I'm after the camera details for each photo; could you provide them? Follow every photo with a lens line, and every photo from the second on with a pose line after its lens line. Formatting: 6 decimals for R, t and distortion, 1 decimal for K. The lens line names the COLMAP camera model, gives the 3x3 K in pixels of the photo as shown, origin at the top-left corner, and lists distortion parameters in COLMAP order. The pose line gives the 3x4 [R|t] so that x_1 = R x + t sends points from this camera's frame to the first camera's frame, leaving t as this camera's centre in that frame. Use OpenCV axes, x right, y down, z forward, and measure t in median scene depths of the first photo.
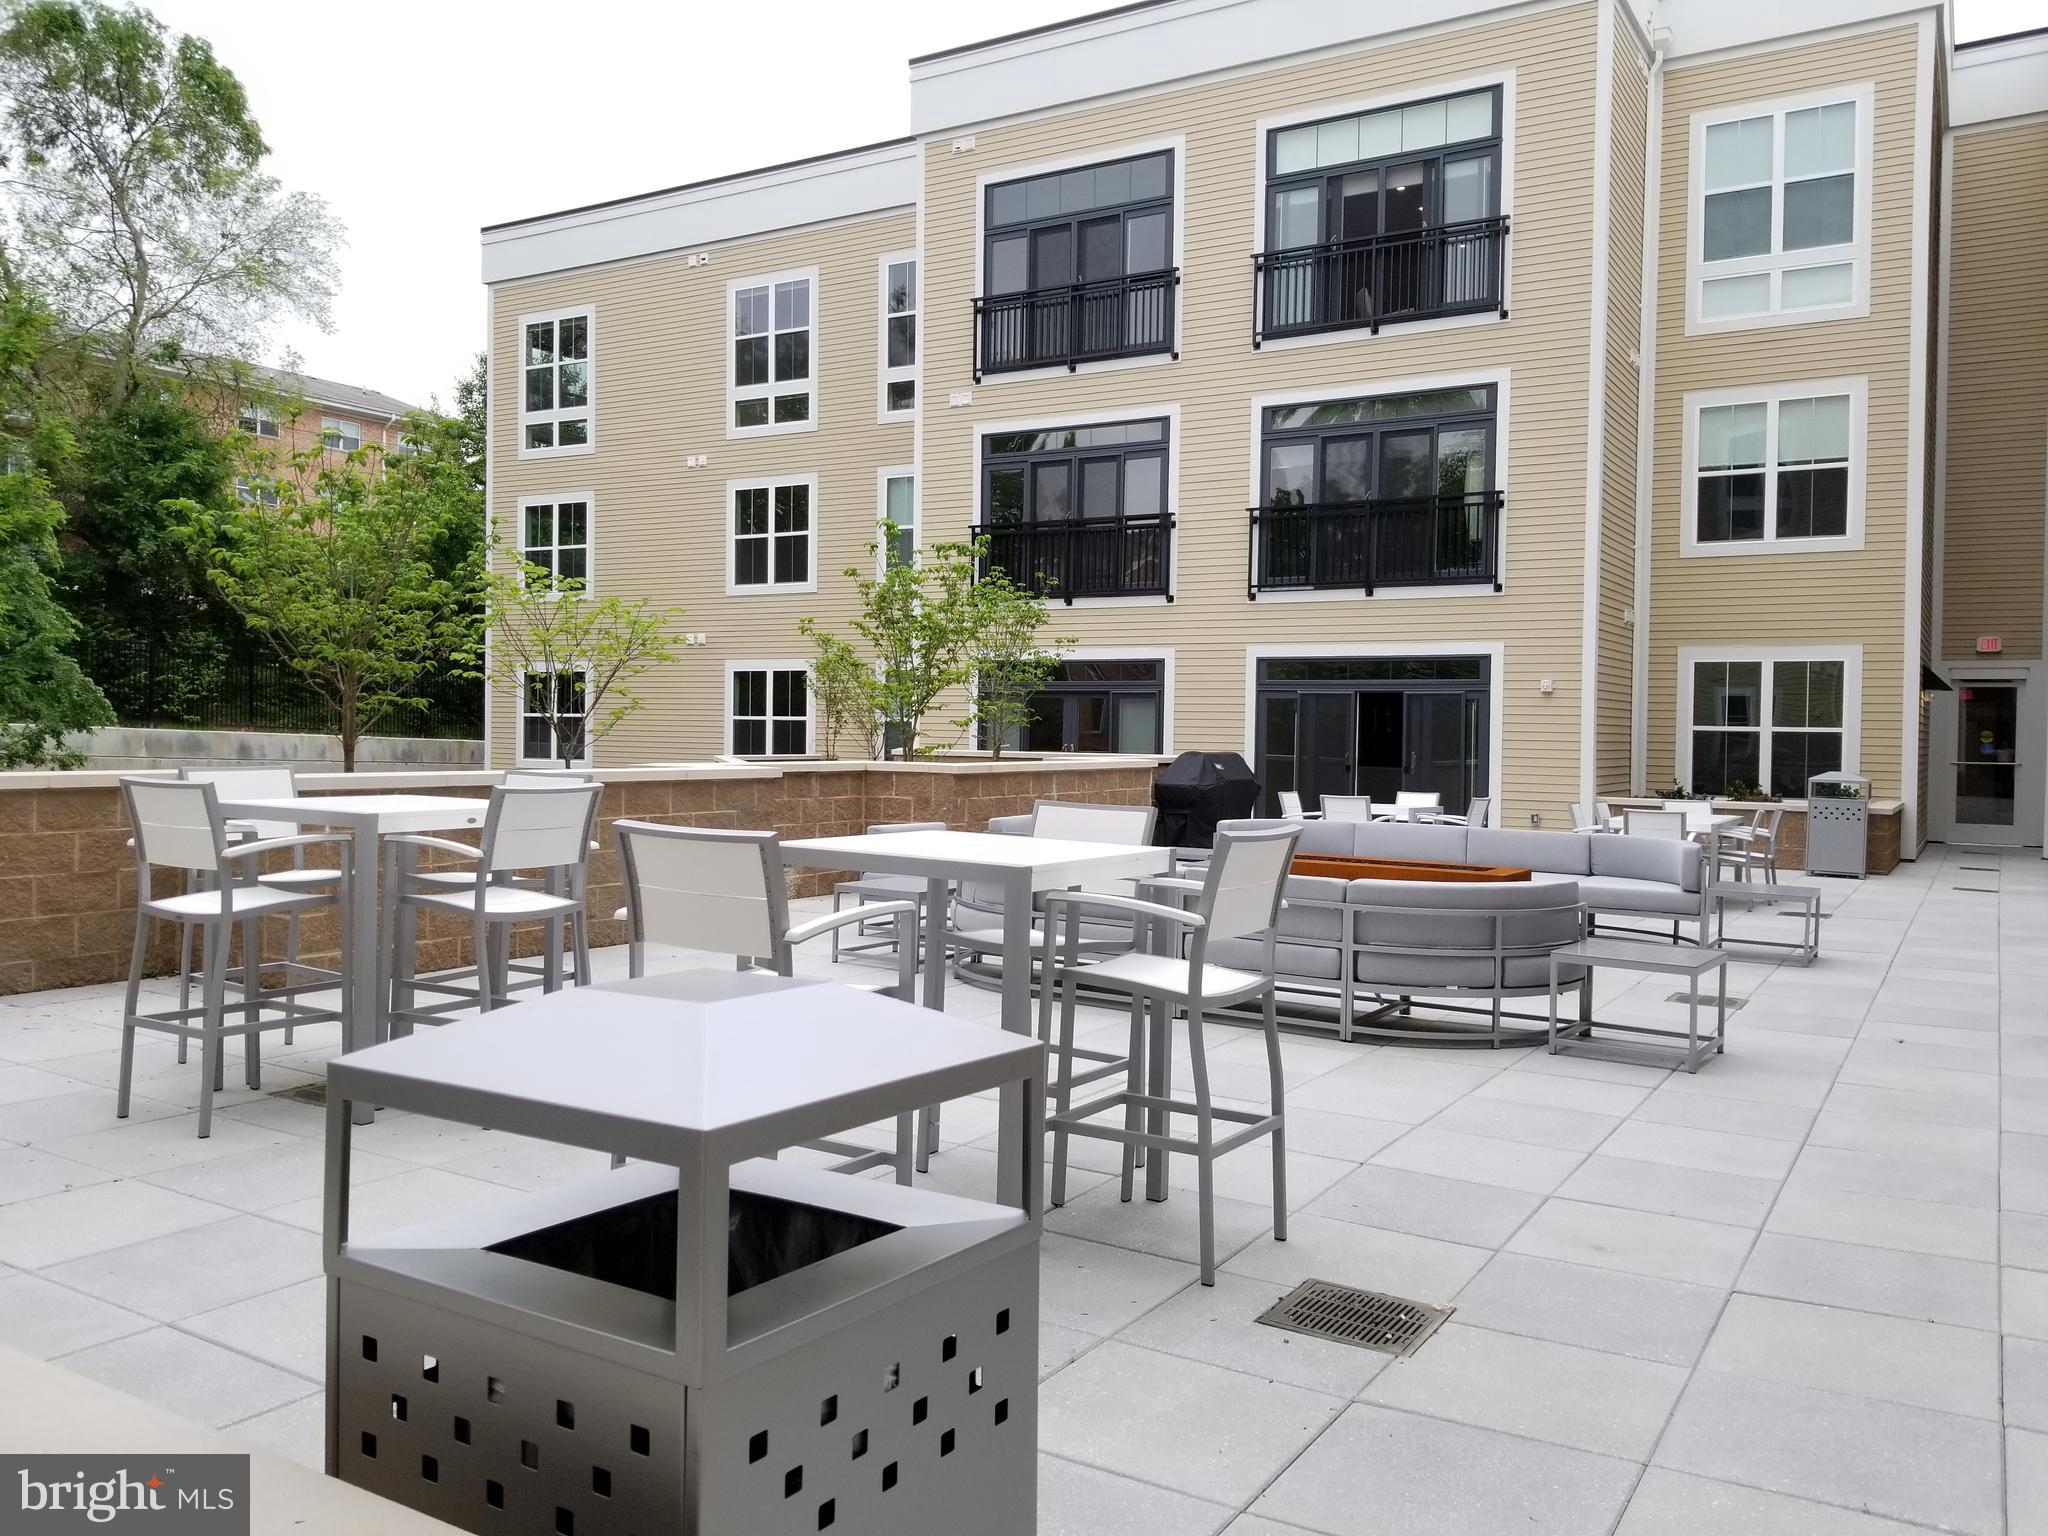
lens RADIAL K [[1574.2, 0, 1024.0], [0, 1574.2, 768.0], [0, 0, 1]] dist [0.029912, 0.003780]
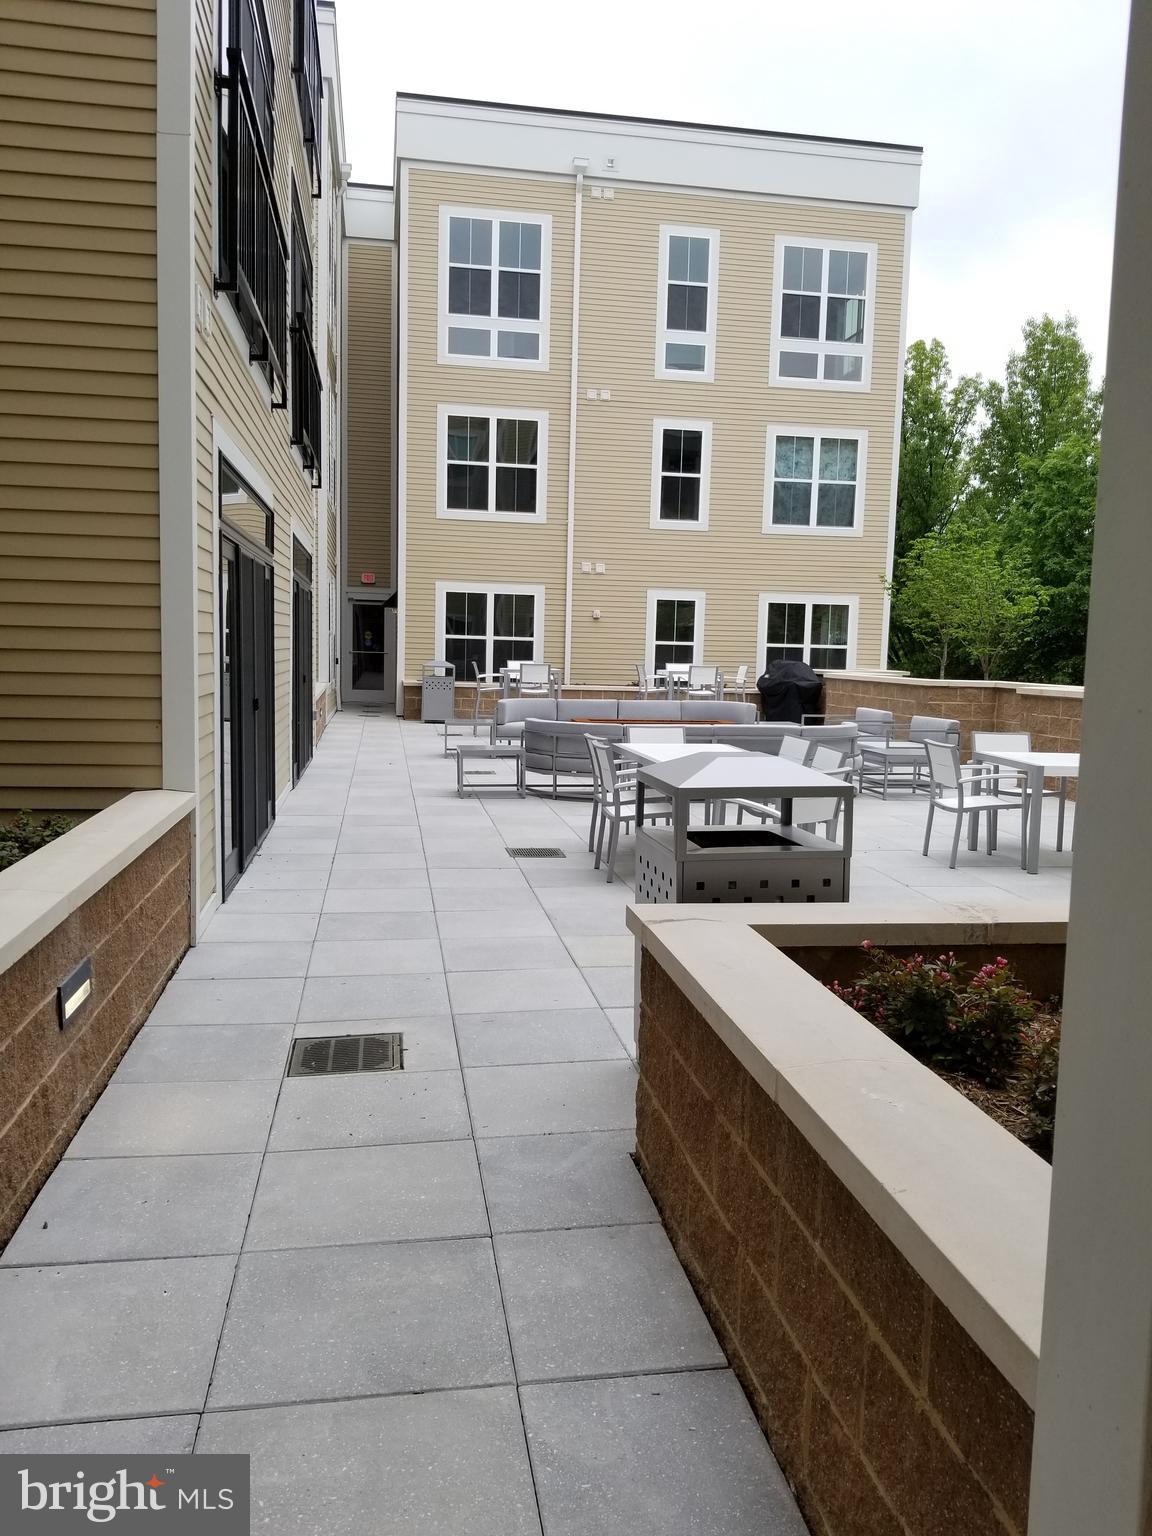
lens RADIAL K [[1138.4, 0, 576.0], [0, 1138.4, 768.0], [0, 0, 1]] dist [0.004696, -0.000681]
pose [[0.766092, -0.061832, 0.639749, -0.618231], [0.000031, 0.995365, 0.096166, -0.018053], [-0.642731, -0.073653, 0.762544, 0.363533]]
